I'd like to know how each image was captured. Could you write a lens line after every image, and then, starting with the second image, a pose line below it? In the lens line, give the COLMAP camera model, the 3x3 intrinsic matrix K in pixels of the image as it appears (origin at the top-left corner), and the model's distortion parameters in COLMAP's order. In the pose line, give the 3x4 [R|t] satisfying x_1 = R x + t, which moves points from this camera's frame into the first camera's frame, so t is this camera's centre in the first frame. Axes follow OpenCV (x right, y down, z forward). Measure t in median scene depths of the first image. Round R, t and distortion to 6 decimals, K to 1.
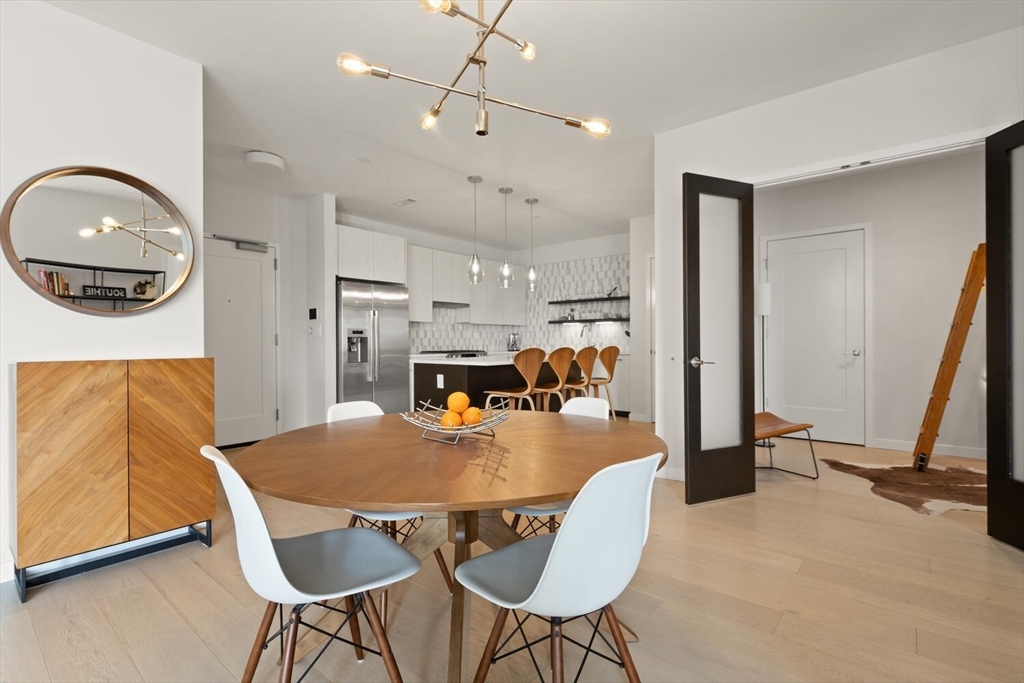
lens RADIAL K [[473.4, 0, 514.7], [0, 473.4, 344.6], [0, 0, 1]] dist [0.004956, 0.000248]
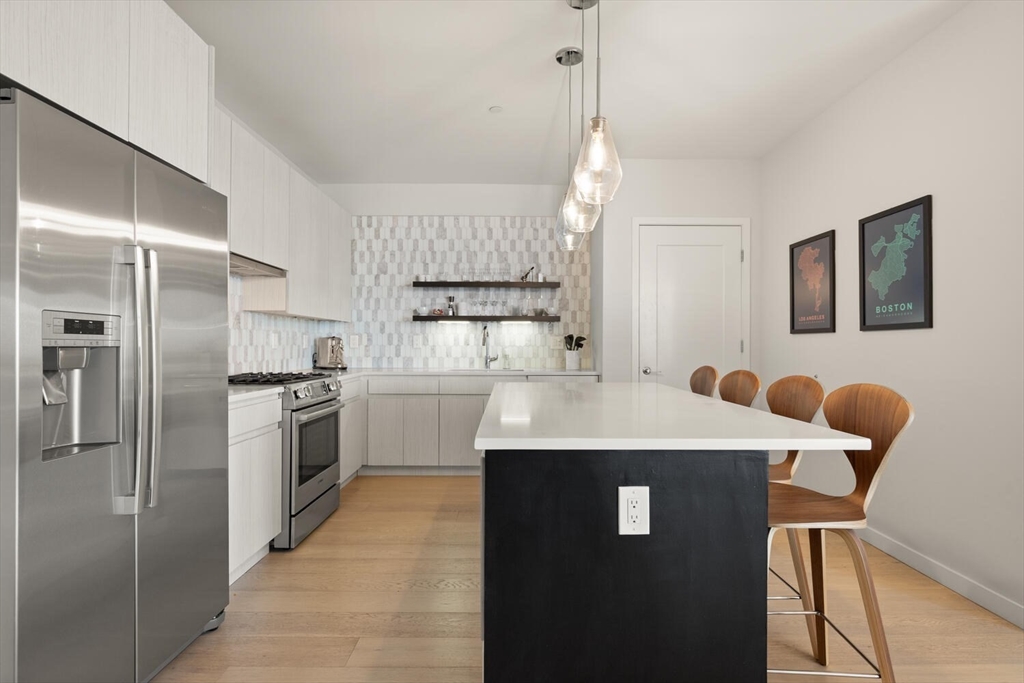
lens RADIAL K [[515.9, 0, 512.0], [0, 515.9, 341.5], [0, 0, 1]] dist [0.001187, -0.000072]
pose [[0.768572, 0.011643, 0.639657, -0.247860], [-0.002500, 0.999881, -0.015197, -0.010981], [-0.639758, 0.010081, 0.768510, 0.487970]]
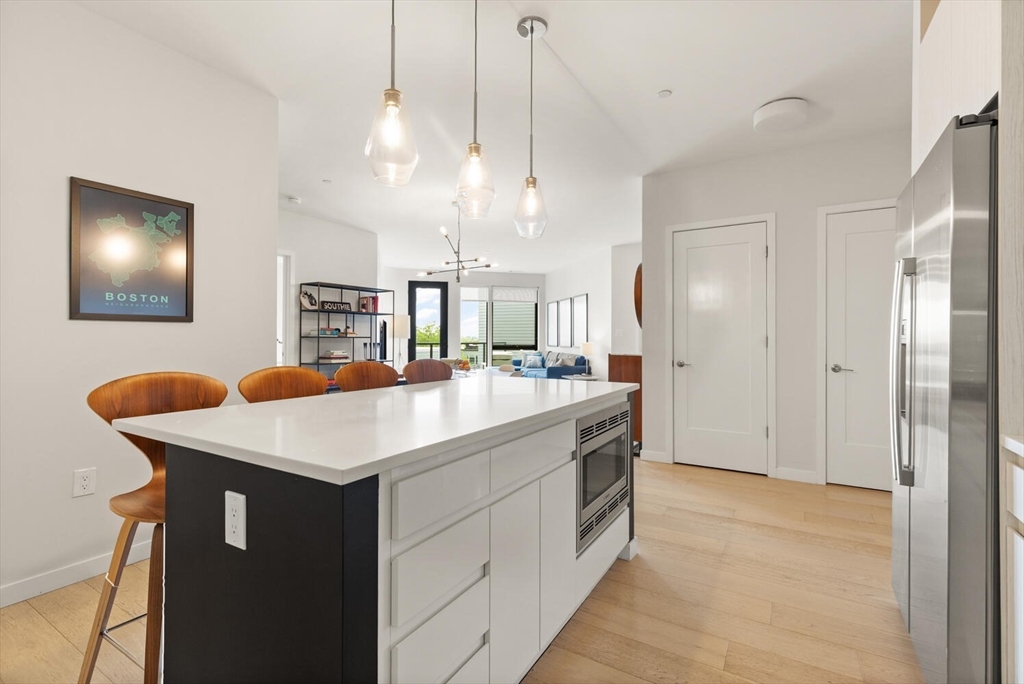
lens RADIAL K [[459.9, 0, 517.5], [0, 459.9, 339.7], [0, 0, 1]] dist [0.002878, -0.000082]
pose [[-0.988054, 0.002189, -0.154091, 0.004459], [0.000595, 0.999946, 0.010386, -0.016383], [0.154105, 0.010170, -0.988002, 0.966001]]
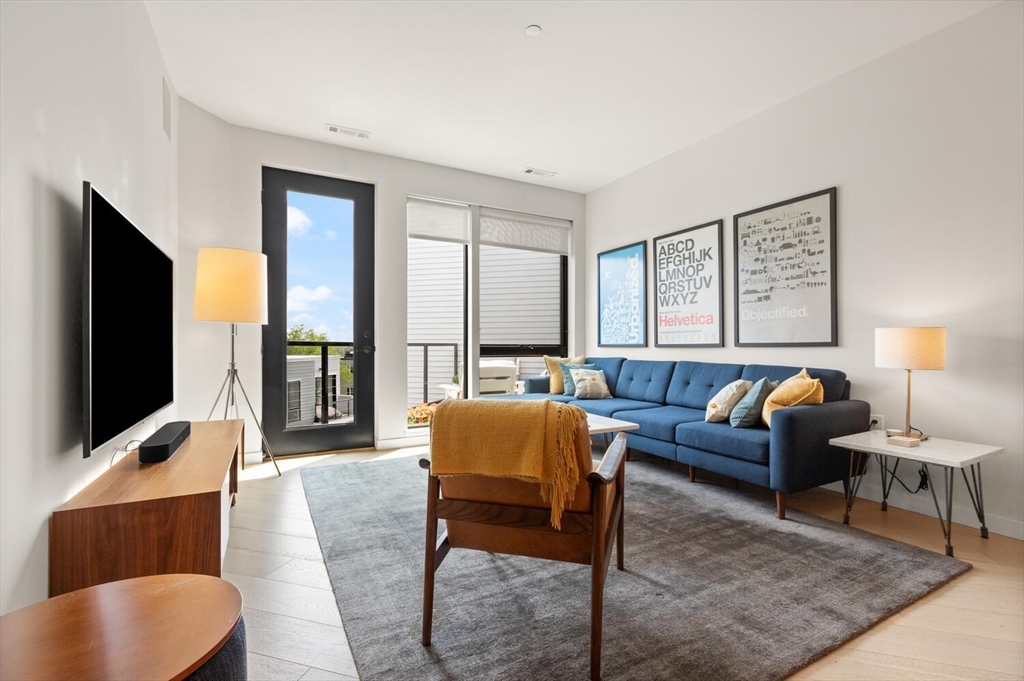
lens RADIAL K [[463.9, 0, 515.2], [0, 463.9, 341.1], [0, 0, 1]] dist [0.003667, 0.000014]
pose [[-0.919124, 0.001742, -0.393964, 0.066593], [0.002830, 0.999994, -0.002180, 0.013349], [0.393957, -0.003119, -0.919123, 0.058673]]
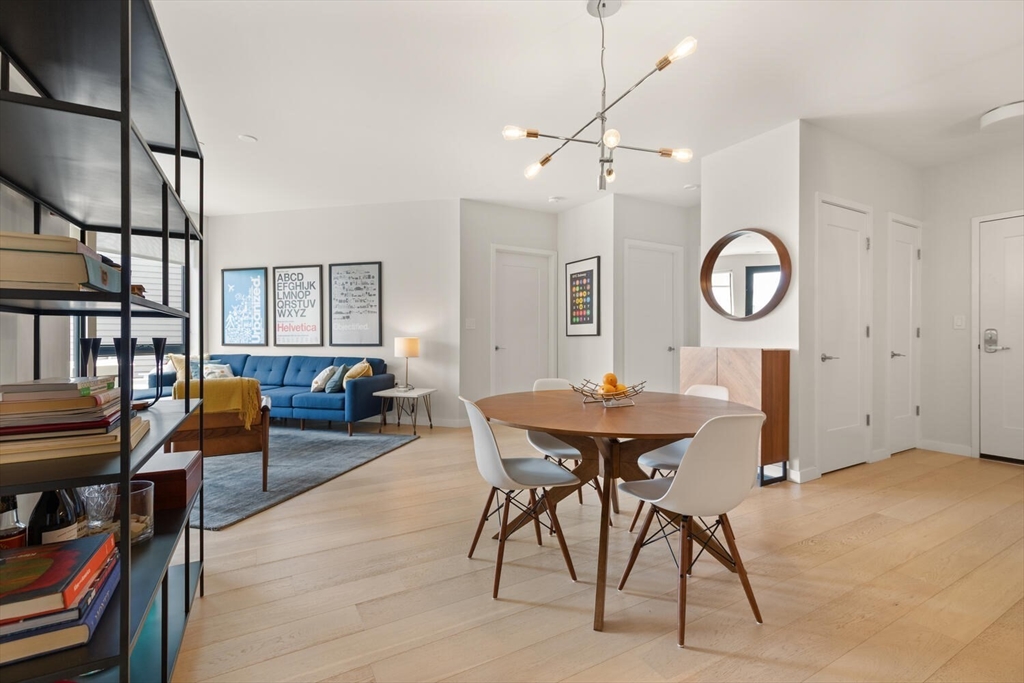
lens RADIAL K [[459.9, 0, 517.5], [0, 459.9, 339.2], [0, 0, 1]] dist [0.002878, -0.000082]
pose [[-0.345049, 0.008959, -0.938542, 0.293837], [-0.005061, 0.999922, 0.011406, -0.003849], [0.938571, 0.008685, -0.344977, 0.278707]]
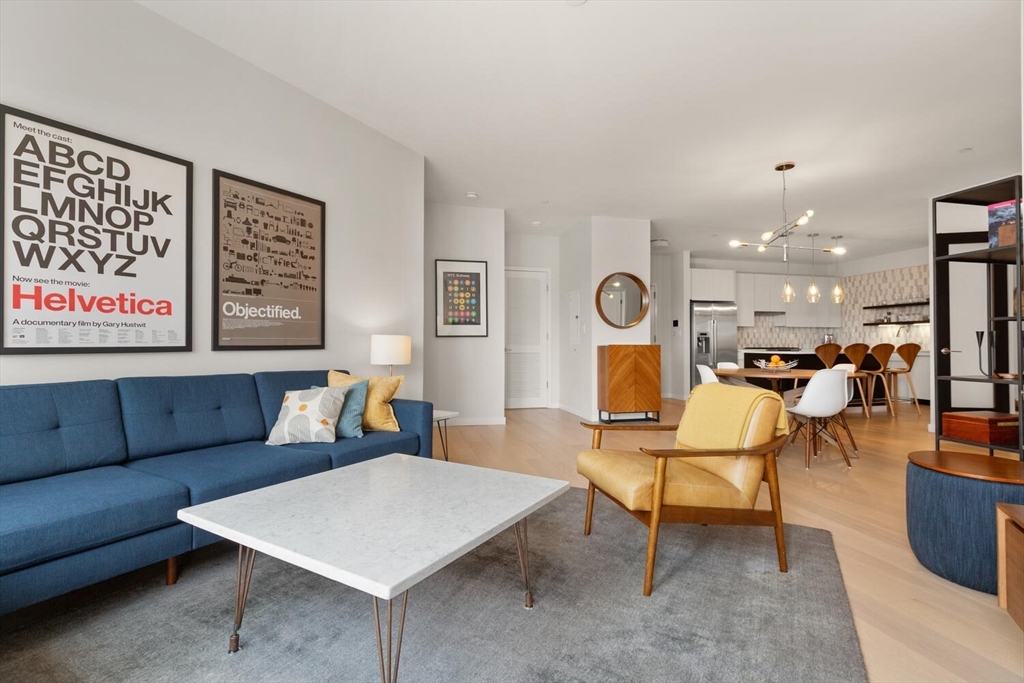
lens RADIAL K [[463.9, 0, 515.2], [0, 463.9, 342.1], [0, 0, 1]] dist [0.003667, 0.000014]
pose [[0.808624, 0.002306, -0.588321, 0.055899], [-0.008408, 0.999935, -0.007638, 0.013242], [0.588266, 0.011123, 0.808591, -0.473593]]
